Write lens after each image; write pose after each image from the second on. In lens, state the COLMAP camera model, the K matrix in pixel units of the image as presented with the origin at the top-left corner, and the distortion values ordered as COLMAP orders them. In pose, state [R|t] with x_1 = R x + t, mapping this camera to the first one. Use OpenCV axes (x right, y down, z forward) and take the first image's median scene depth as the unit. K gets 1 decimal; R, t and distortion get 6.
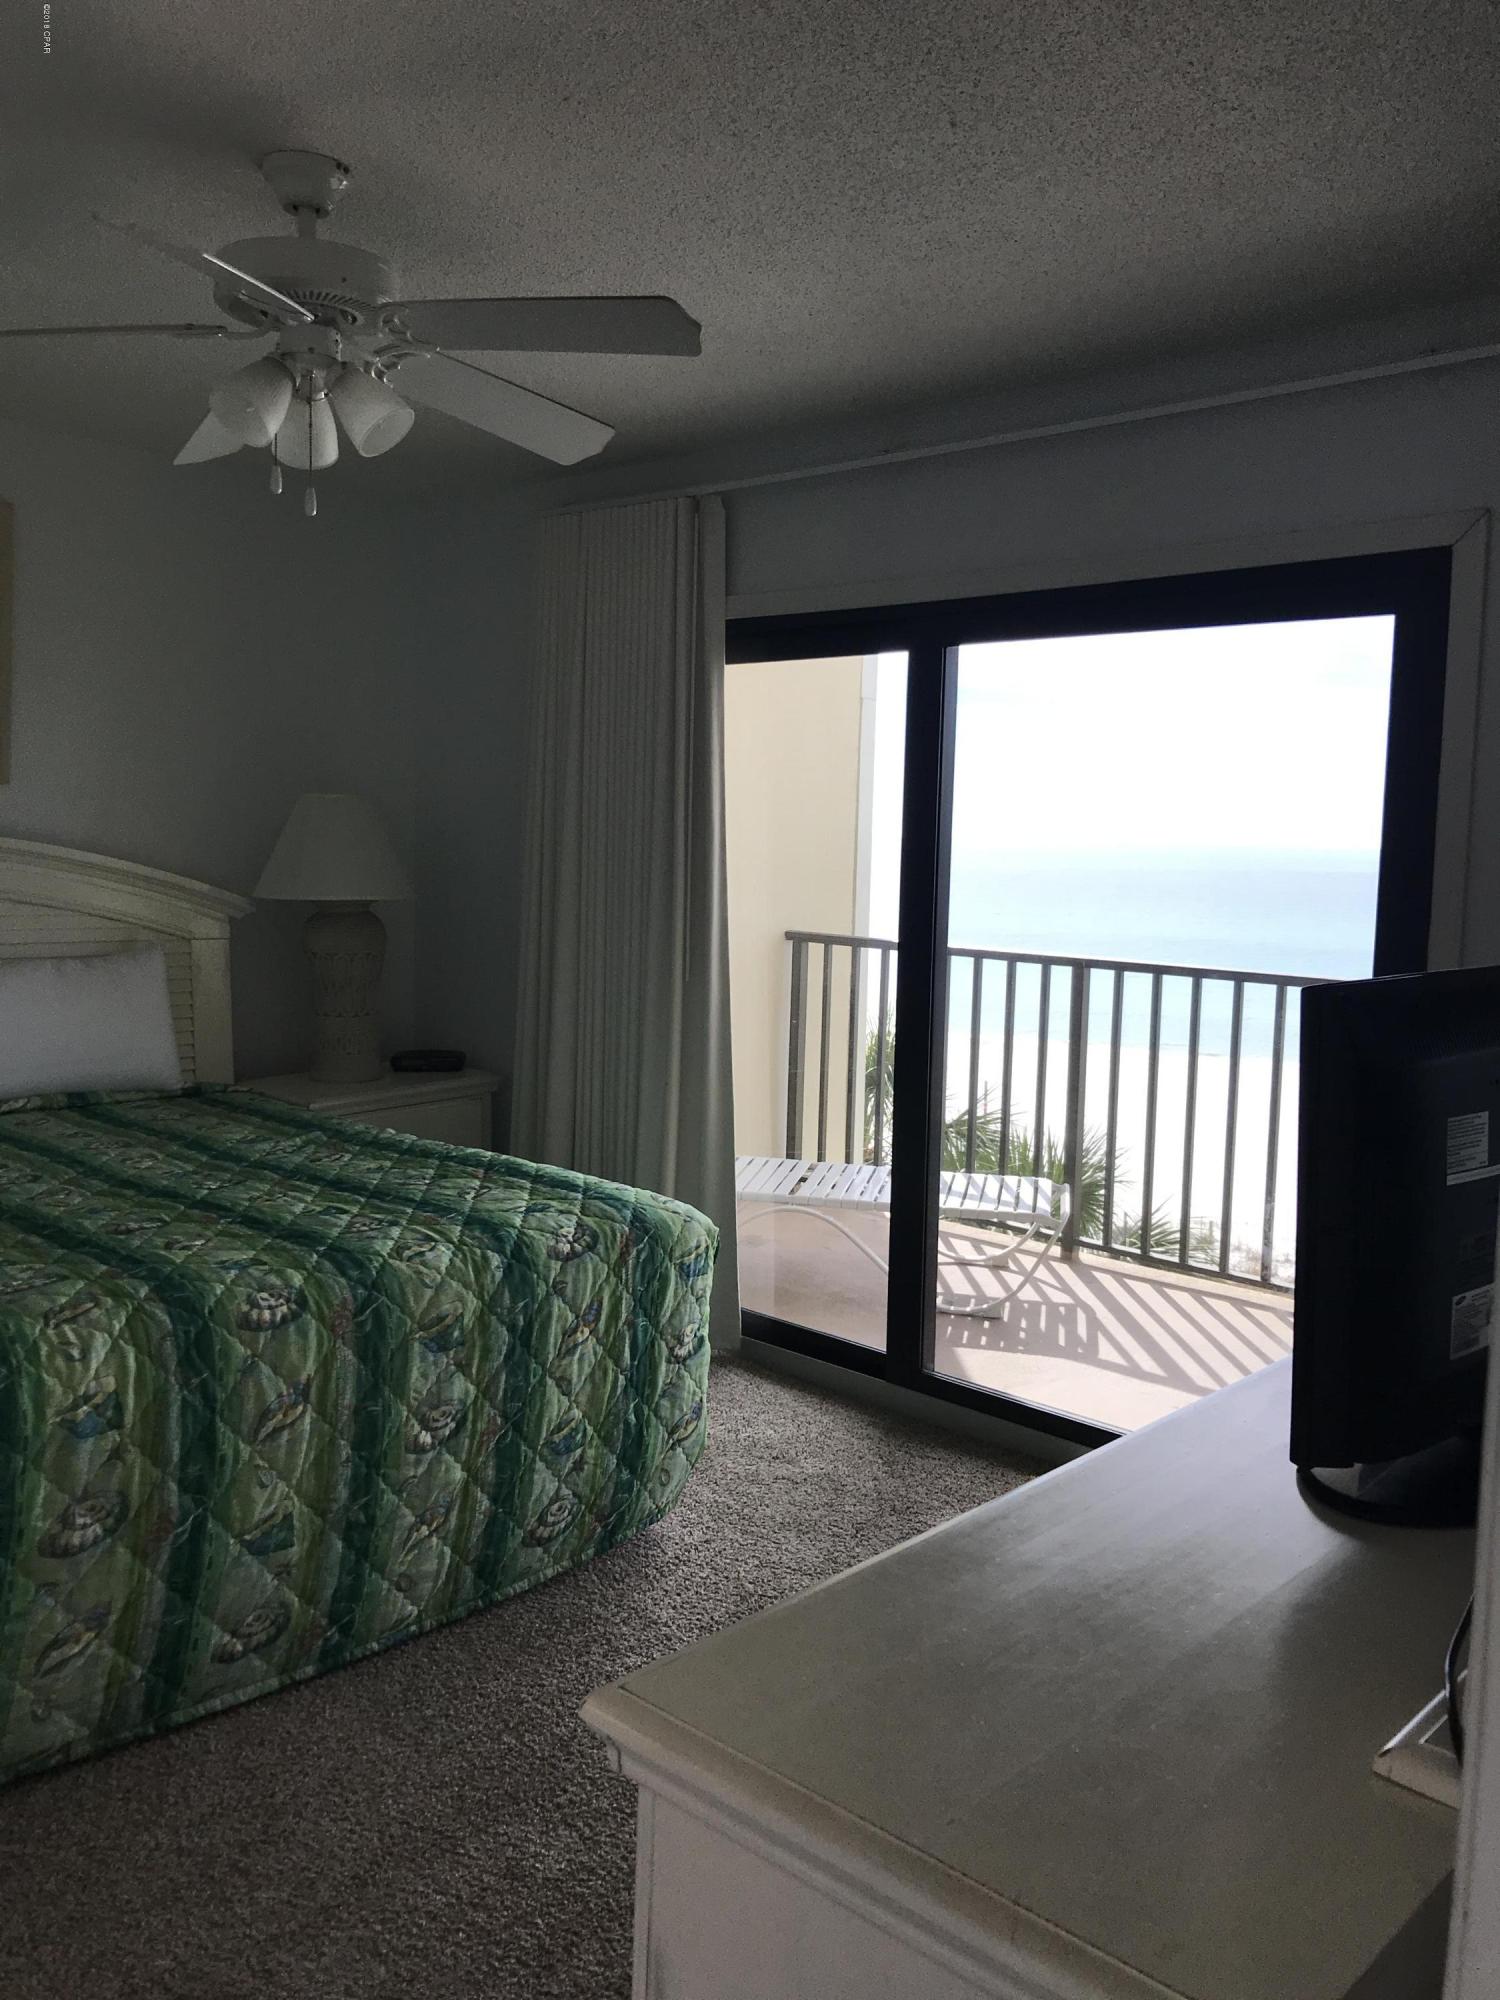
lens RADIAL K [[1673.4, 0, 738.1], [0, 1673.4, 1009.3], [0, 0, 1]] dist [-0.004810, 0.058386]
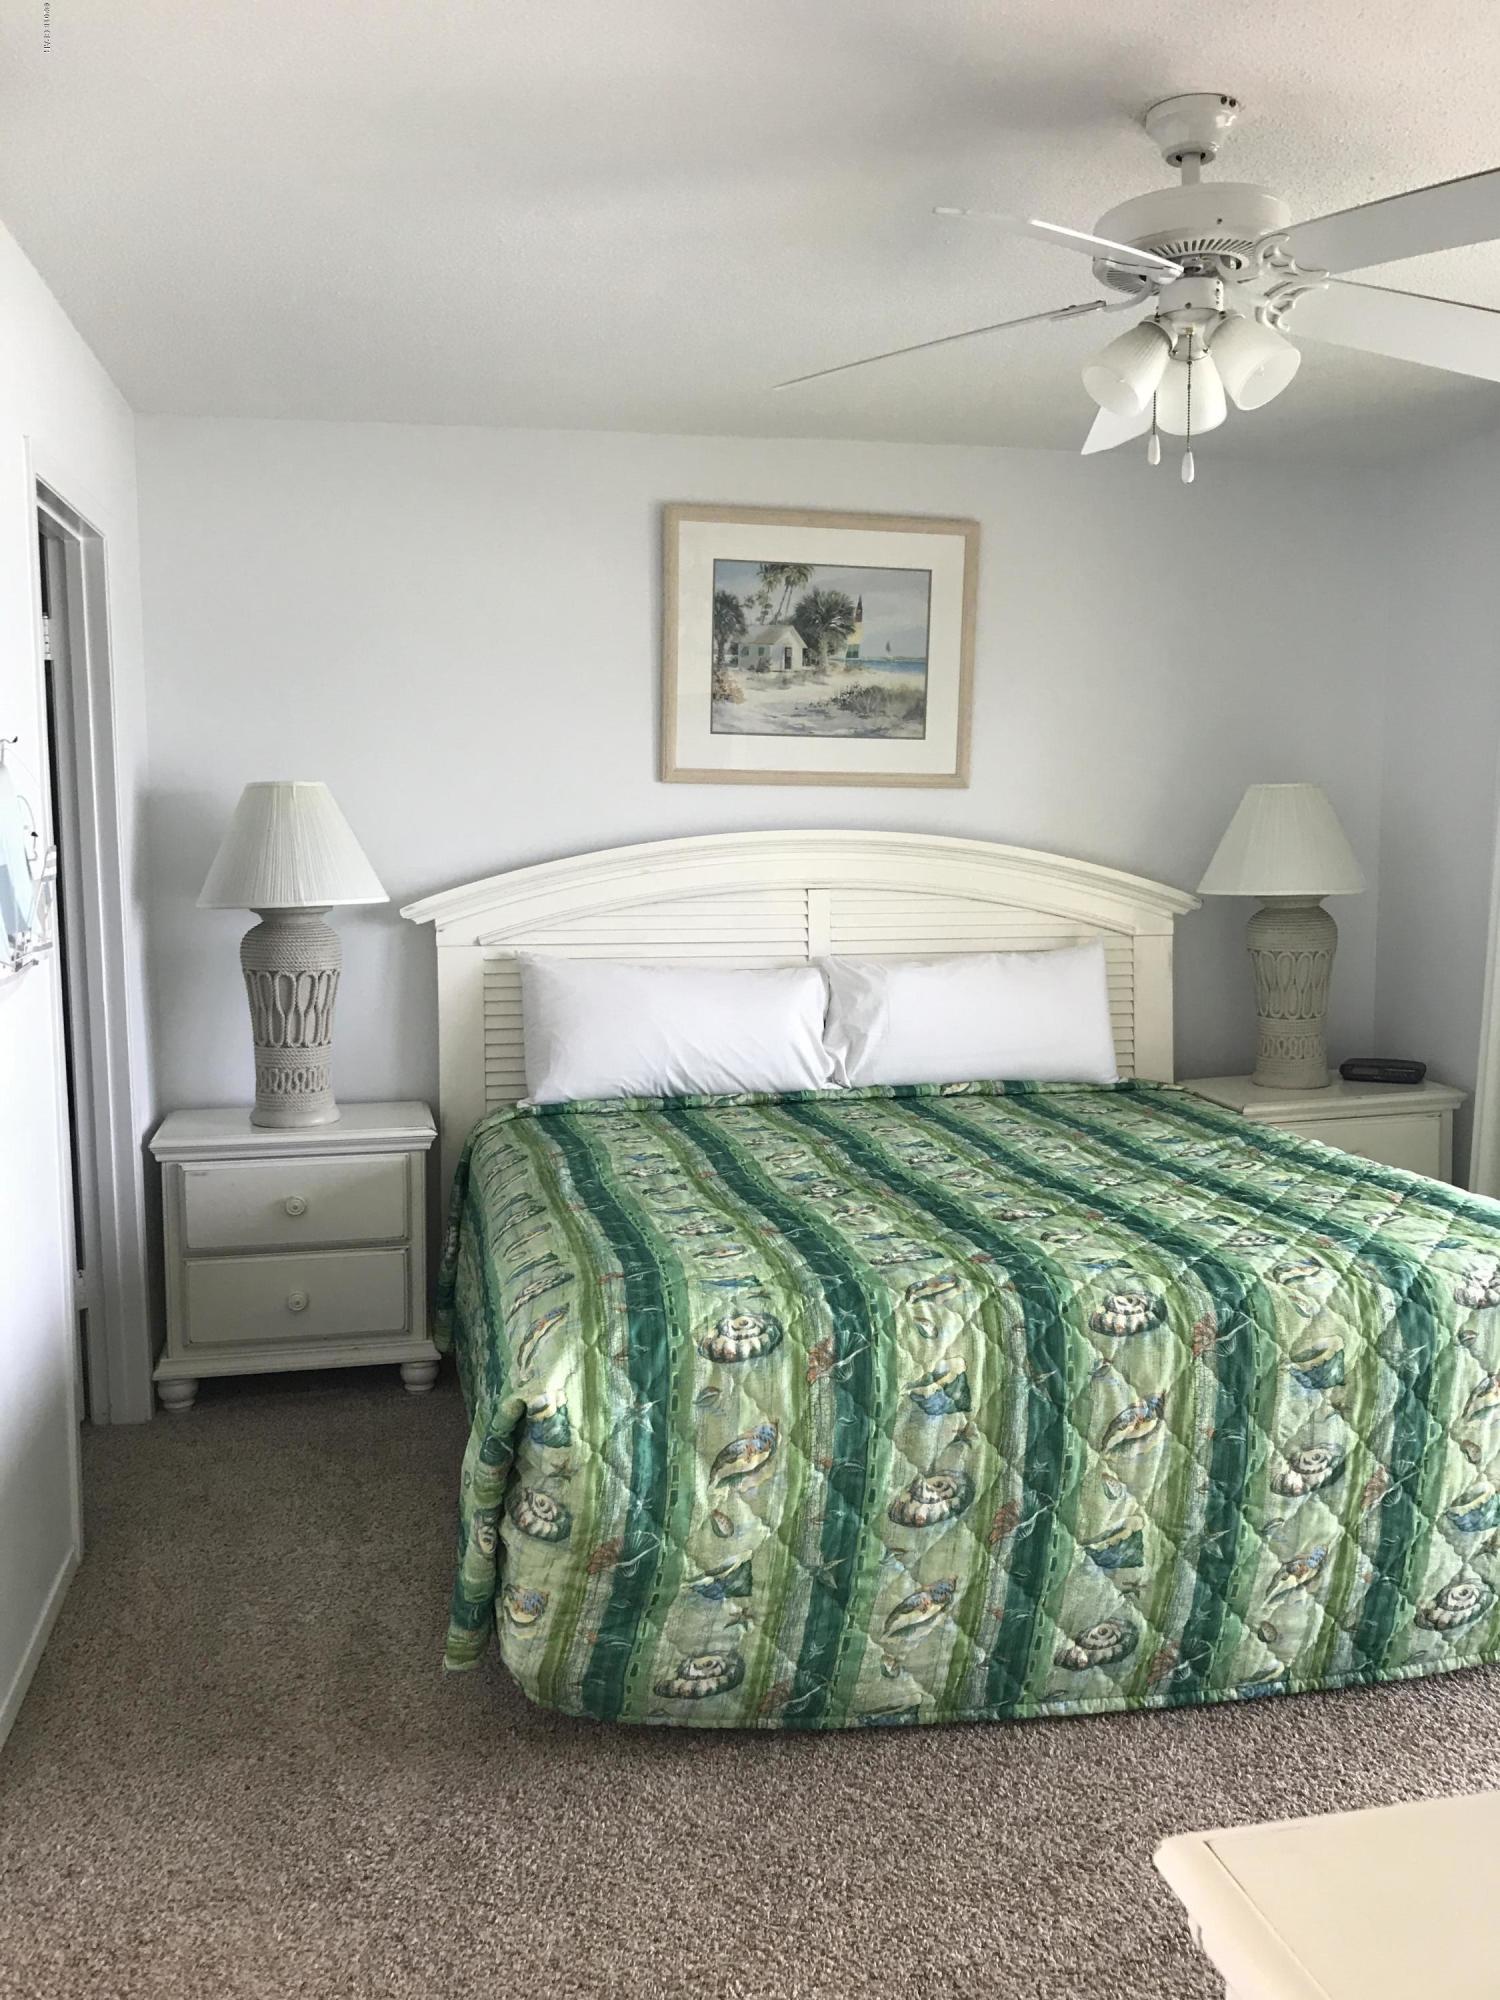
lens RADIAL K [[1660.6, 0, 752.1], [0, 1660.6, 998.4], [0, 0, 1]] dist [0.011815, 0.015430]
pose [[0.829601, 0.034117, -0.557314, 0.068156], [-0.038828, 0.999240, 0.003374, 0.002236], [0.557006, 0.018840, 0.830295, 0.081025]]
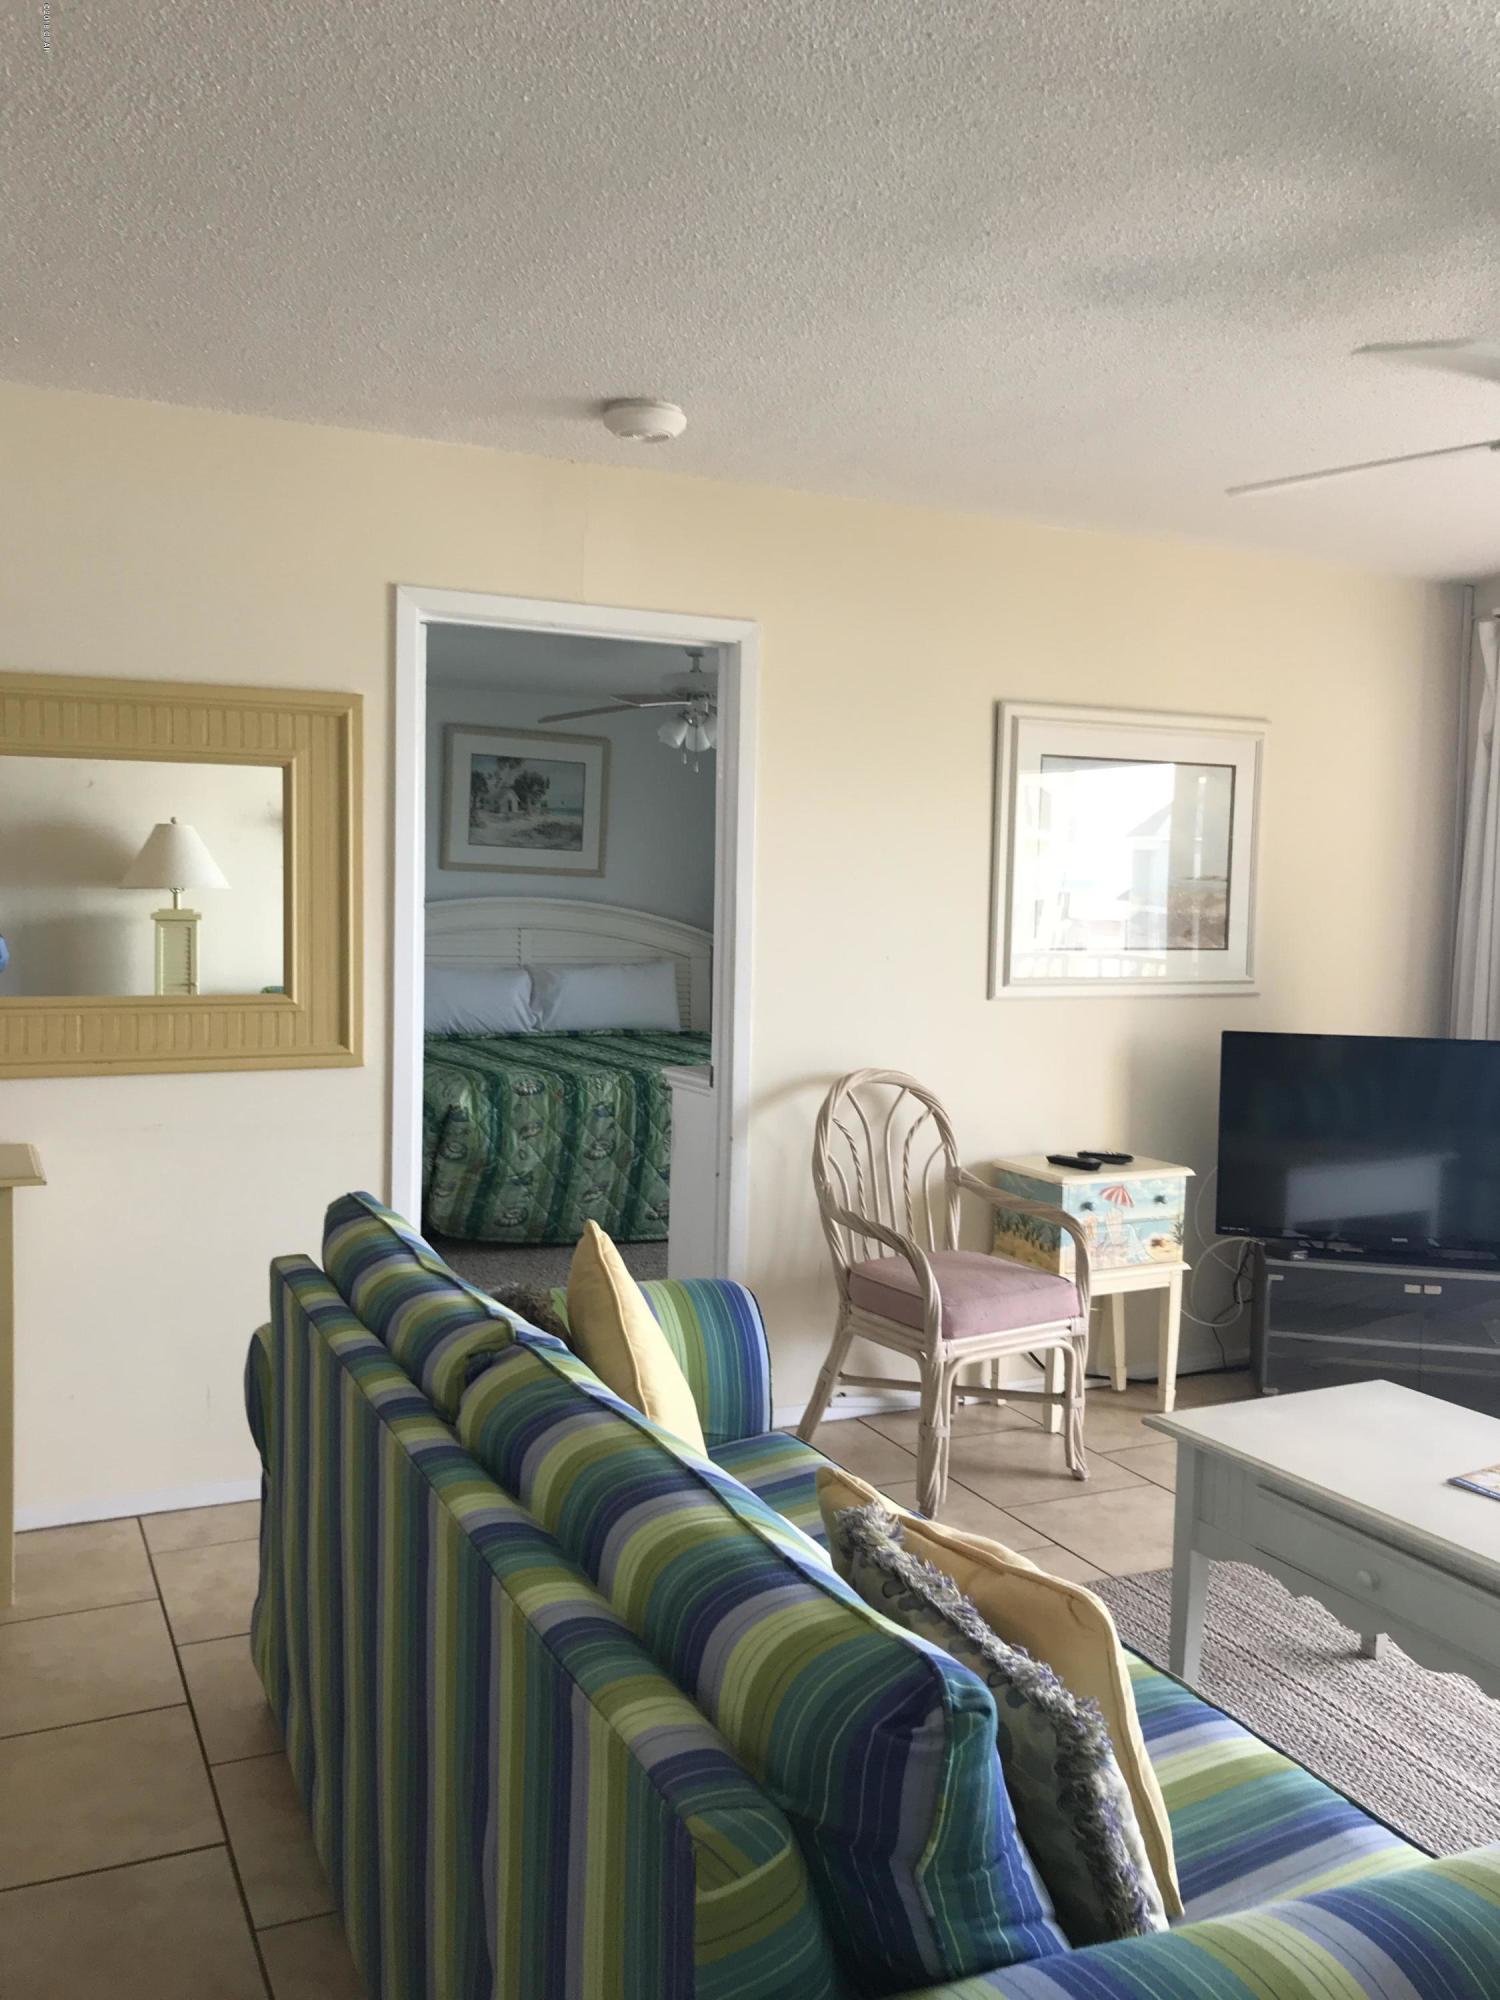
lens RADIAL K [[1660.6, 0, 752.1], [0, 1660.6, 998.4], [0, 0, 1]] dist [0.011815, 0.015430]
pose [[0.937405, 0.019919, -0.347670, 0.695890], [-0.040121, 0.997892, -0.051006, 0.172386], [0.345921, 0.061763, 0.936229, -1.305234]]
